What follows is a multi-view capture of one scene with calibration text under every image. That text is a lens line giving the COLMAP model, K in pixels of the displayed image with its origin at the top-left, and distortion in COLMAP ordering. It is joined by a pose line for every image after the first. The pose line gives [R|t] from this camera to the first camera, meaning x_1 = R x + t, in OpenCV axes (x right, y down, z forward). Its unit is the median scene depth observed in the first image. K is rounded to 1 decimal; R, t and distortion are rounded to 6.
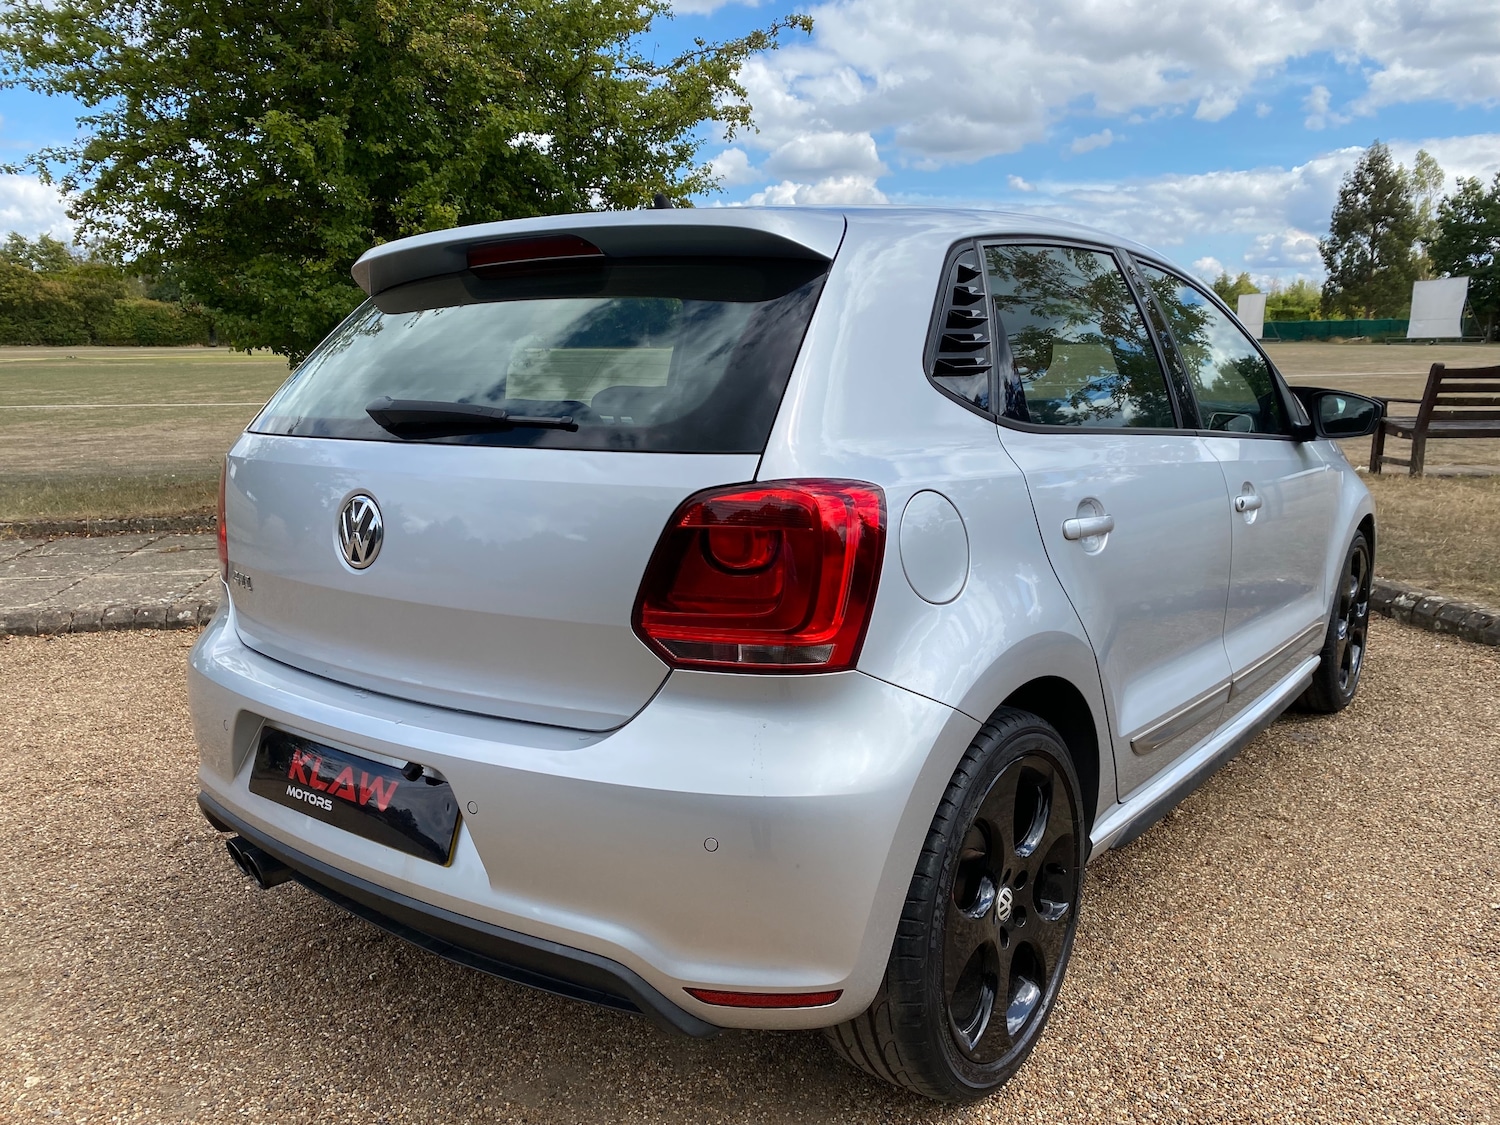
lens RADIAL K [[1154.7, 0, 755.6], [0, 1154.7, 576.0], [0, 0, 1]] dist [0.019848, -0.010604]
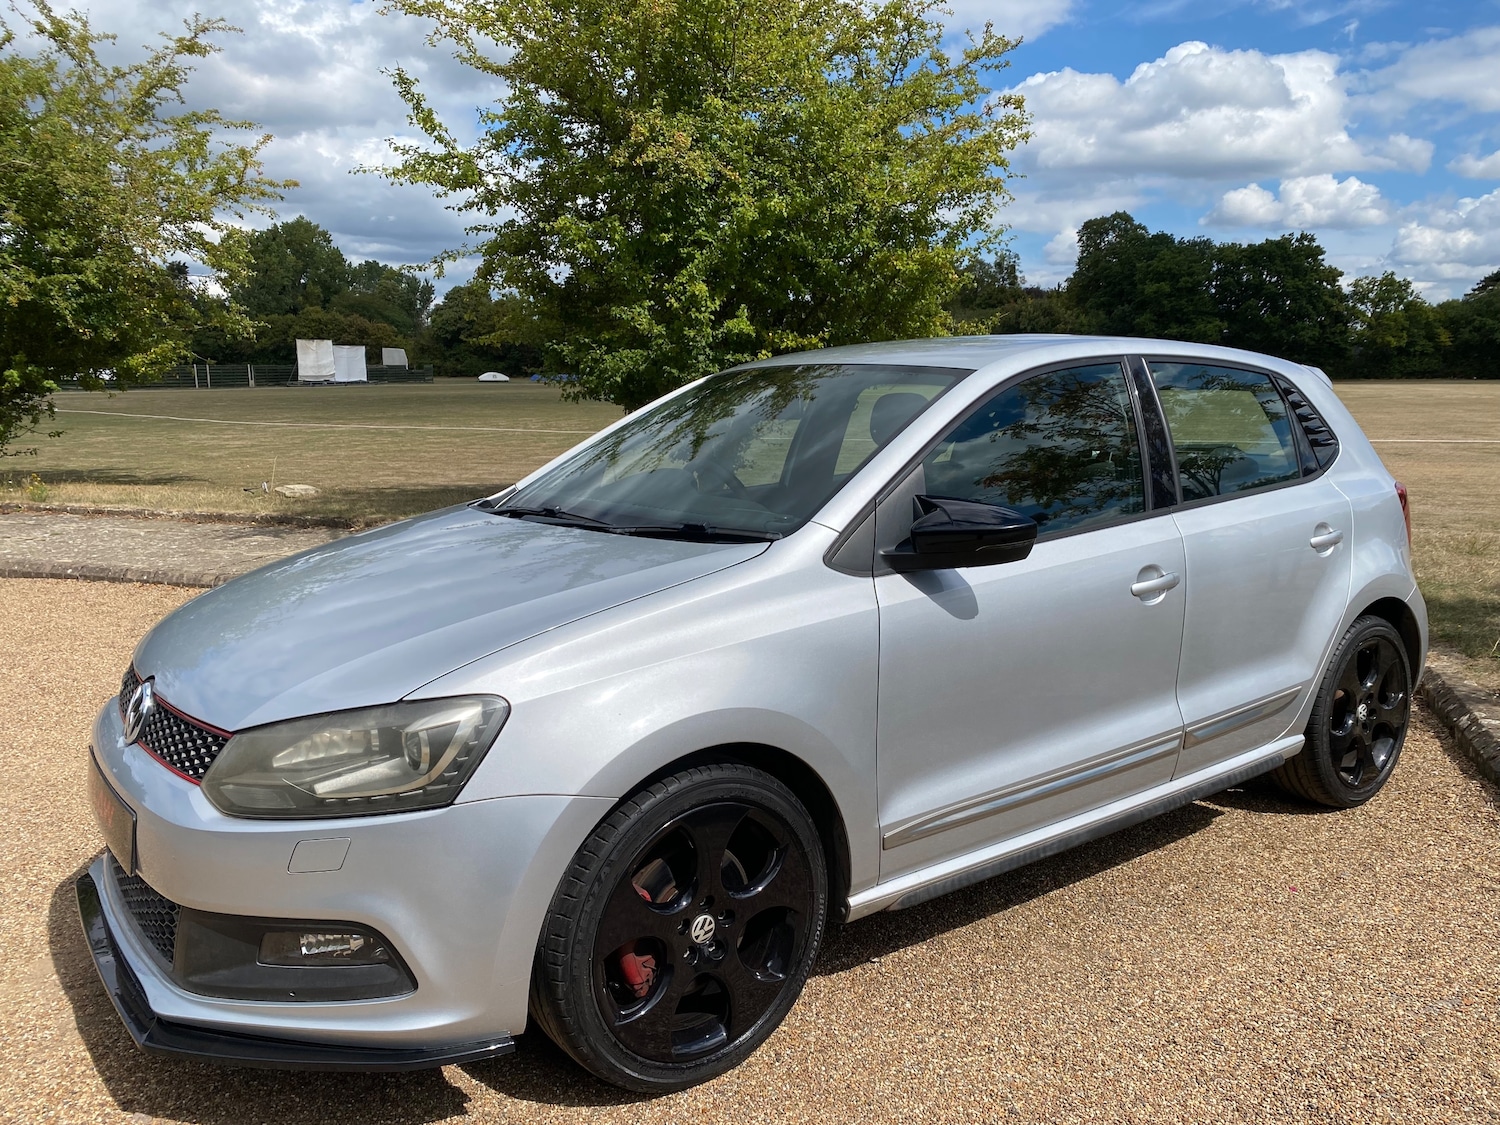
lens RADIAL K [[1154.7, 0, 755.6], [0, 1154.7, 576.0], [0, 0, 1]] dist [0.019848, -0.010604]
pose [[0.877084, 0.089551, -0.471916, 0.385636], [-0.102249, 0.994758, -0.001271, -0.023141], [0.469328, 0.049368, 0.881643, -0.015194]]
